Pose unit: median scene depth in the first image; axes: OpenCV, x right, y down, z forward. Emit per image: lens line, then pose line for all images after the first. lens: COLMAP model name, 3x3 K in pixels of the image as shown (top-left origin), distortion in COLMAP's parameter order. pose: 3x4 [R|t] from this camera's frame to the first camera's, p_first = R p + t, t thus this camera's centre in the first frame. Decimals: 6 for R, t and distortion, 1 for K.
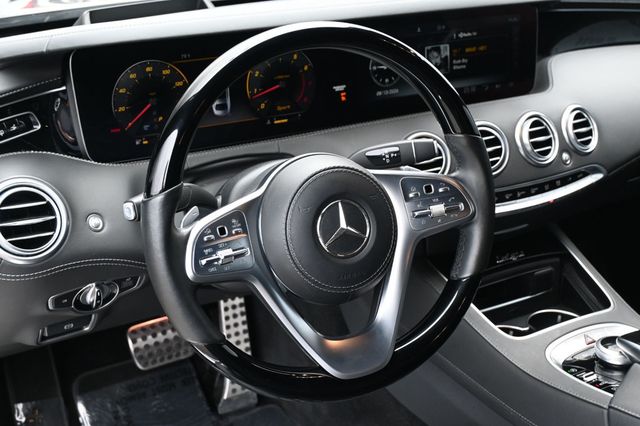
lens RADIAL K [[843.0, 0, 320.0], [0, 843.0, 213.0], [0, 0, 1]] dist [-0.021318, -0.001346]
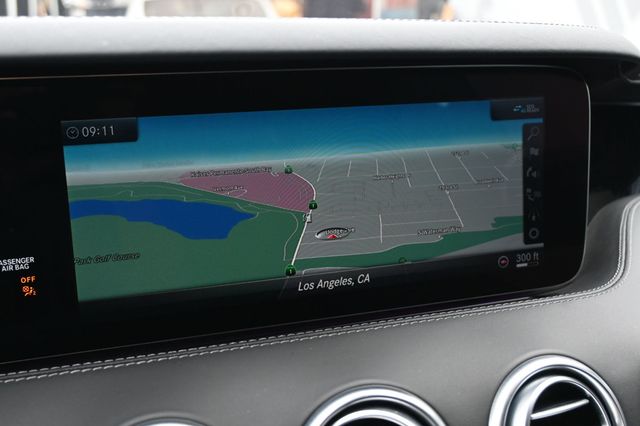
lens RADIAL K [[727.7, 0, 320.0], [0, 727.7, 213.0], [0, 0, 1]] dist [-0.012643, -0.017430]
pose [[0.981382, 0.039971, -0.187863, 0.209588], [-0.066008, 0.988719, -0.134457, -0.129846], [0.180370, 0.144354, 0.972948, 0.670193]]
